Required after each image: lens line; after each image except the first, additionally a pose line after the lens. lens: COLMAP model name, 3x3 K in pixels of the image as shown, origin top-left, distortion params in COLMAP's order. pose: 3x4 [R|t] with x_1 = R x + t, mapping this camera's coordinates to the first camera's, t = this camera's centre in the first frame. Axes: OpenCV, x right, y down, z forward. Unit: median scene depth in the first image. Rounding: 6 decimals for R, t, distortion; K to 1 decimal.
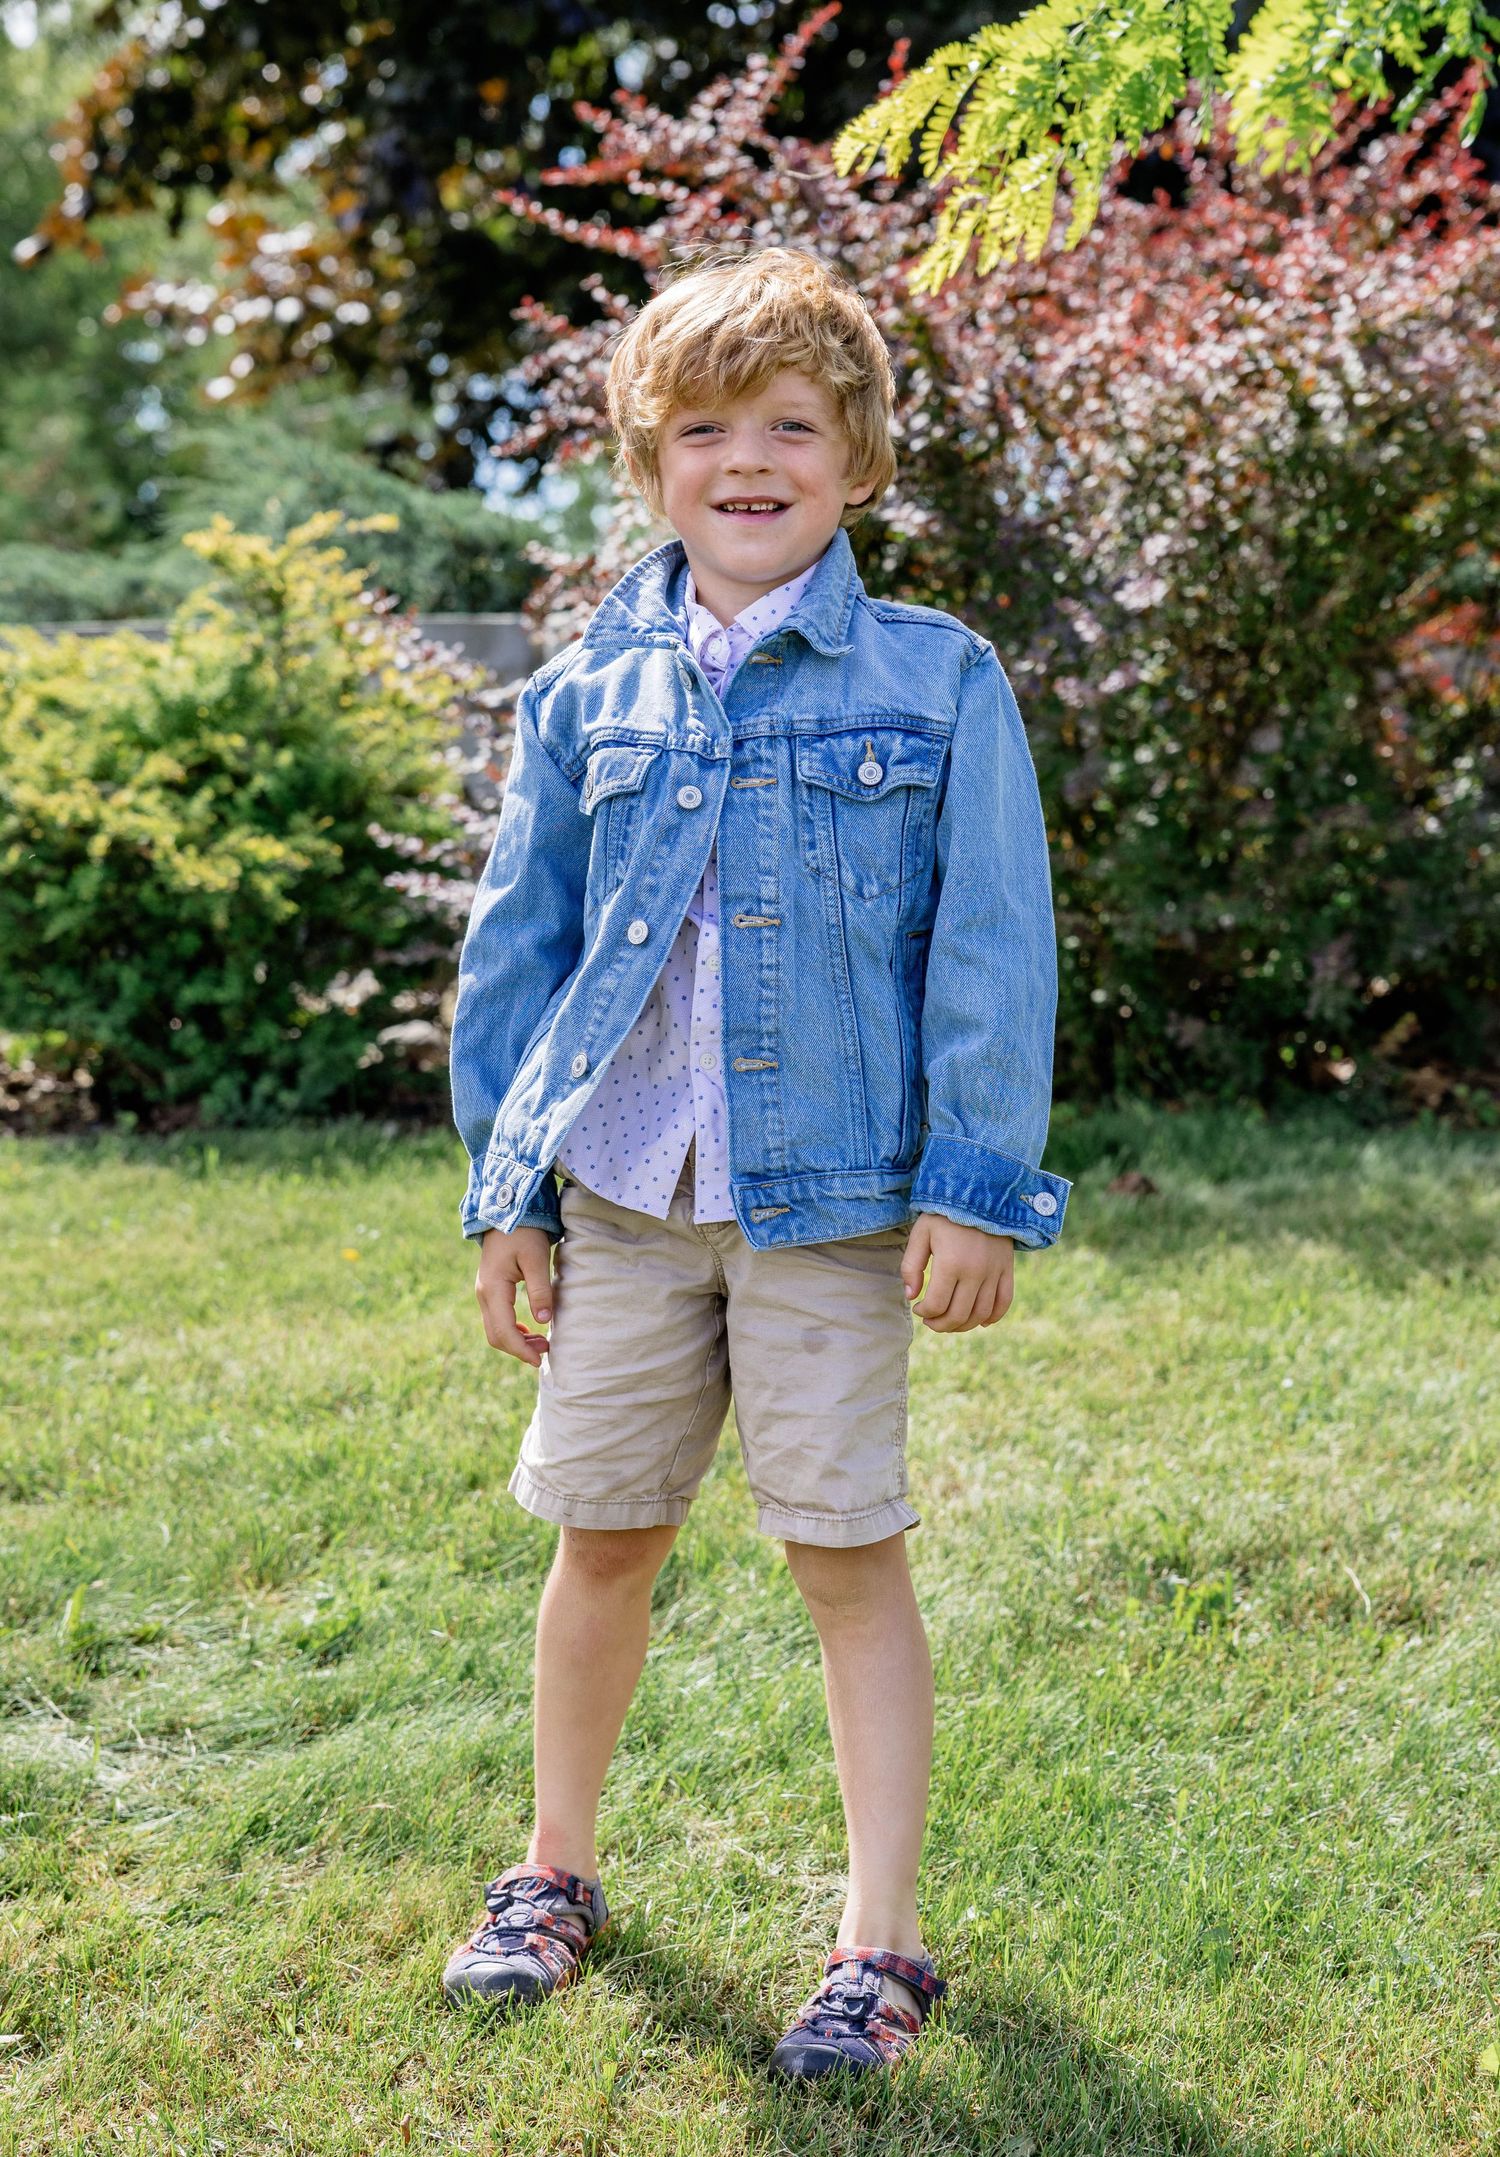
lens RADIAL K [[4567.8, 0, 759.6], [0, 4567.8, 1073.7], [0, 0, 1]] dist [0.017046, 0.000000]
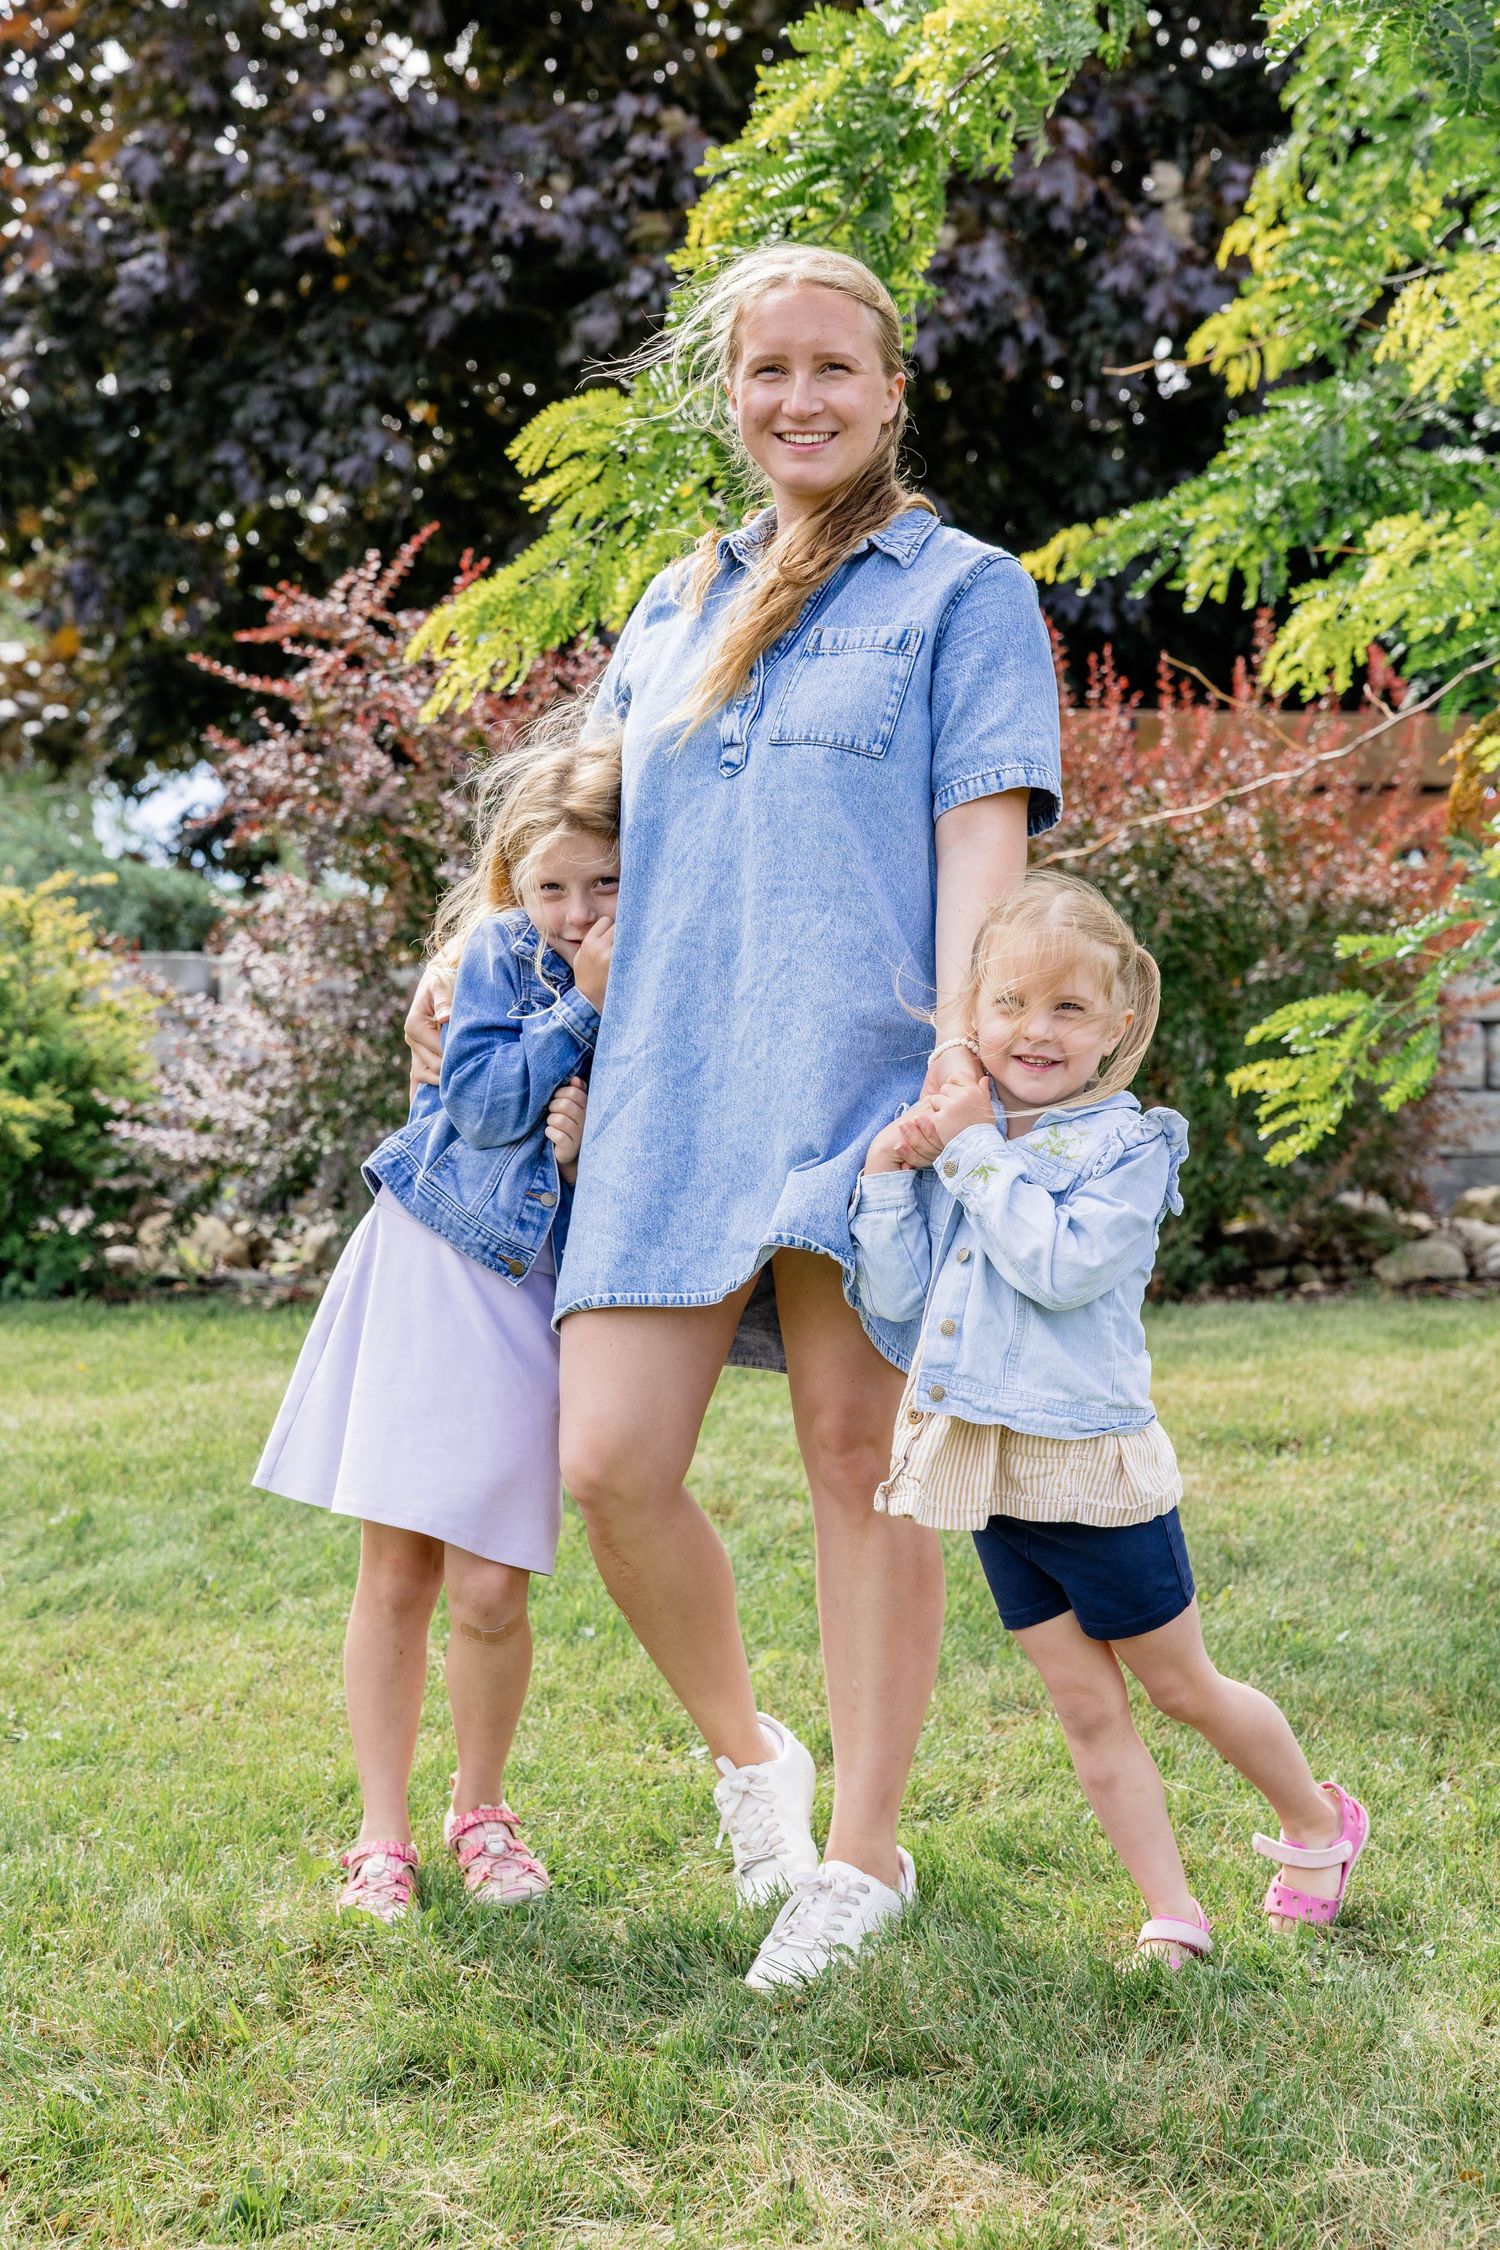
lens RADIAL K [[4581.8, 0, 749.1], [0, 4581.8, 1123.0], [0, 0, 1]] dist [0.377035, 0.000000]
pose [[0.997562, 0.010488, 0.068994, 0.018433], [-0.005296, 0.997168, -0.075015, 0.060700], [-0.069585, 0.074467, 0.994793, -0.429724]]
